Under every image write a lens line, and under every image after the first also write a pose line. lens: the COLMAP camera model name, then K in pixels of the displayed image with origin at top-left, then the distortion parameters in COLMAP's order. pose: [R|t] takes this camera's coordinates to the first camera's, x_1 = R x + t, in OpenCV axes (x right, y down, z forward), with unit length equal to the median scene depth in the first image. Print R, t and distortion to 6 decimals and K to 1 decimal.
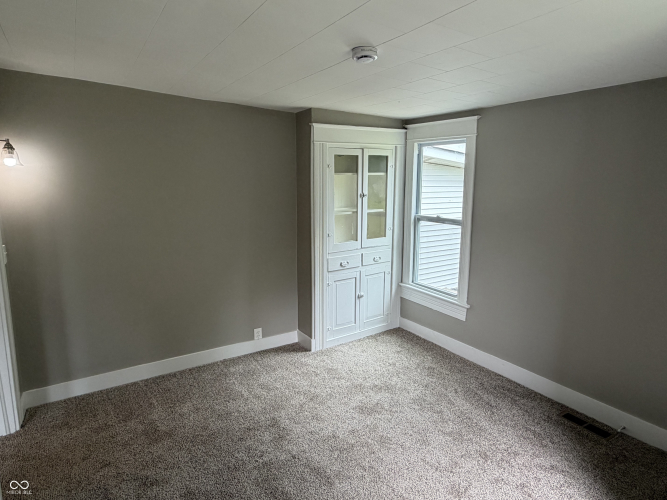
lens RADIAL K [[413.1, 0, 329.5], [0, 413.1, 248.4], [0, 0, 1]] dist [-0.004896, 0.002914]
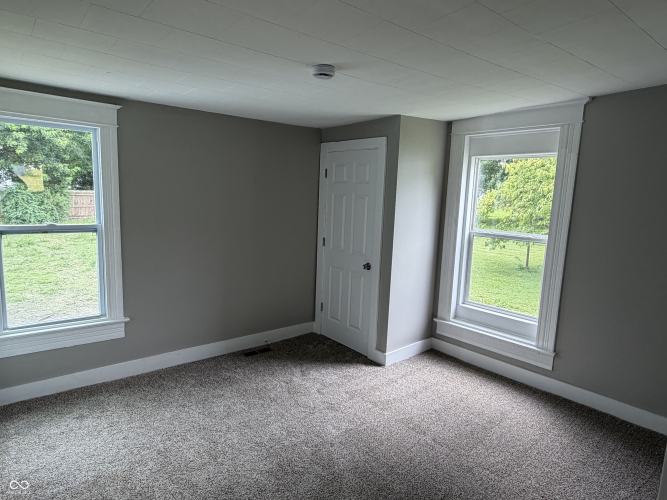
lens RADIAL K [[413.1, 0, 328.9], [0, 413.1, 250.3], [0, 0, 1]] dist [-0.004896, 0.002914]
pose [[-0.155054, -0.156081, 0.975498, -0.583033], [0.120421, 0.977091, 0.175477, -0.110344], [-0.980539, 0.144679, -0.132707, 0.670952]]
